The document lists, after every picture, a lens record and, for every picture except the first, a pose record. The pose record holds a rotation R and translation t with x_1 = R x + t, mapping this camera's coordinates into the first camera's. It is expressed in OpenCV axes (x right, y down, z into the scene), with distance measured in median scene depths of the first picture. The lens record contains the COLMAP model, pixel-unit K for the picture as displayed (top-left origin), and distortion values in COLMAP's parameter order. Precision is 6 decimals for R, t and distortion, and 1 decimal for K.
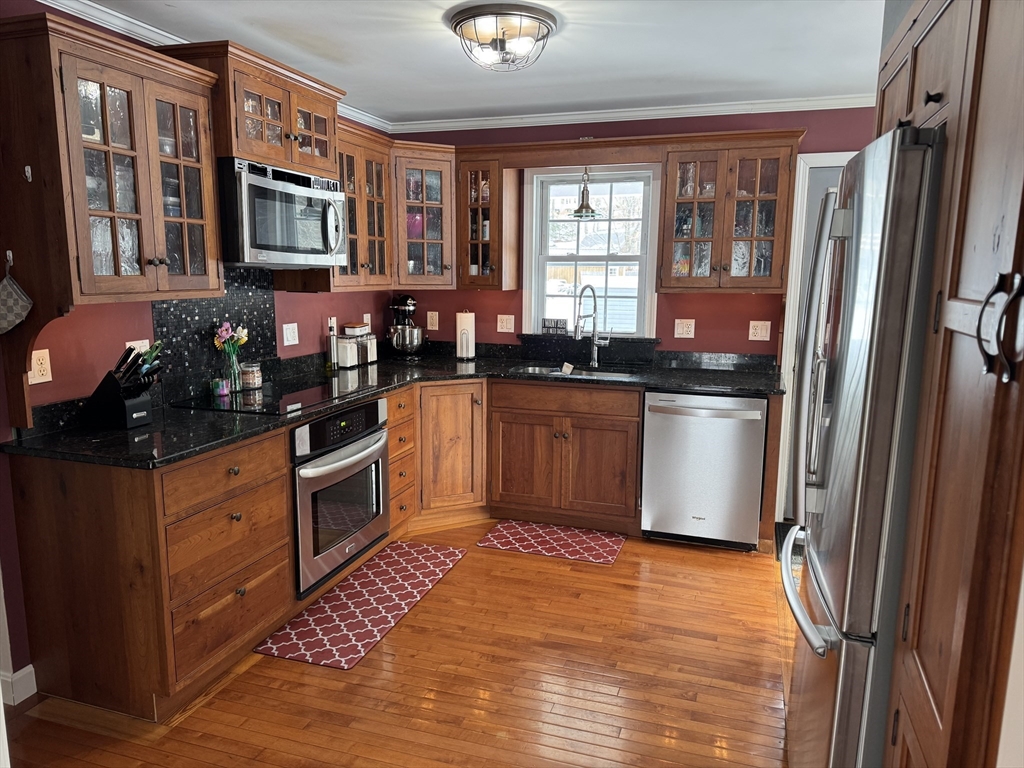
lens RADIAL K [[712.8, 0, 516.9], [0, 712.8, 401.7], [0, 0, 1]] dist [0.000206, -0.004599]
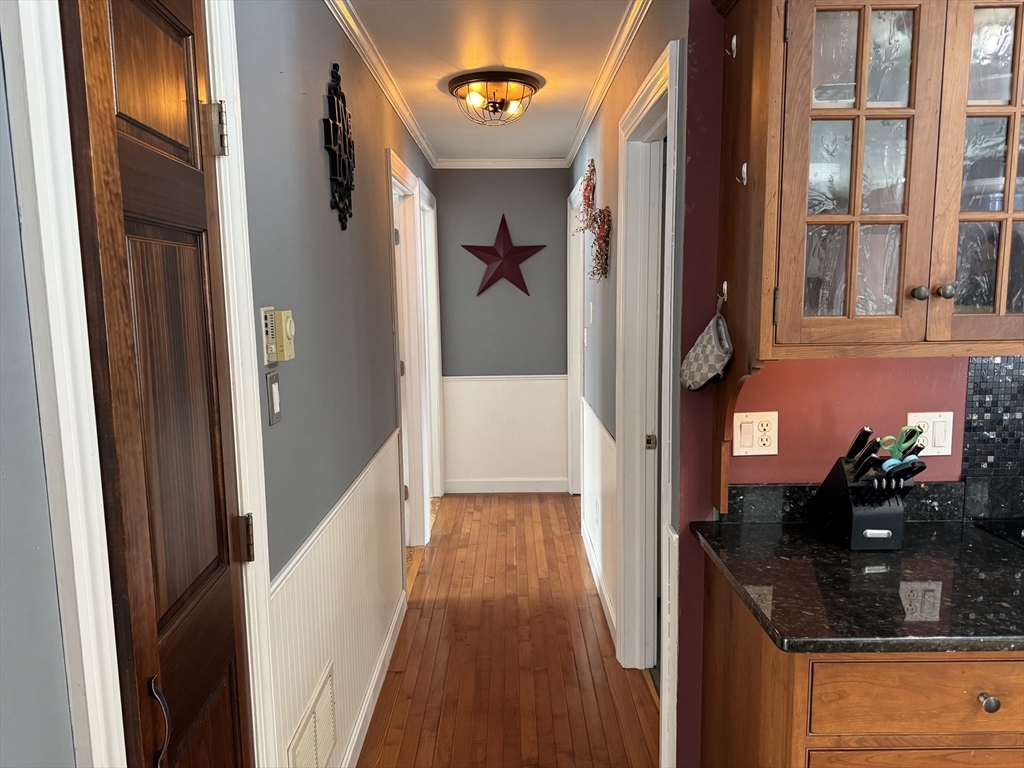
lens RADIAL K [[716.8, 0, 512.0], [0, 716.8, 384.0], [0, 0, 1]] dist [0.000682, -0.003385]
pose [[0.304936, 0.111446, -0.945830, -0.044008], [-0.160190, 0.984982, 0.064414, -0.099572], [0.938804, 0.131871, 0.318209, 0.474813]]
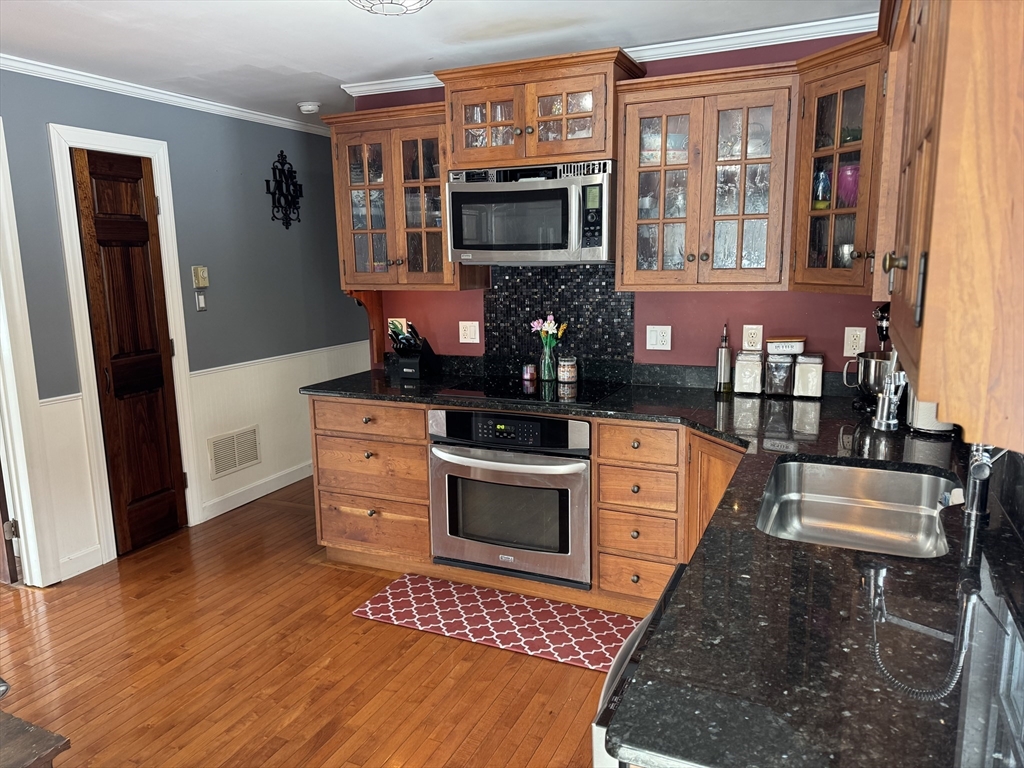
lens RADIAL K [[716.8, 0, 512.0], [0, 716.8, 384.0], [0, 0, 1]] dist [0.000682, -0.003385]
pose [[-0.127340, 0.160597, -0.978771, 0.830619], [-0.163913, 0.969829, 0.180455, -0.243920], [0.978221, 0.183412, -0.097174, 1.332357]]
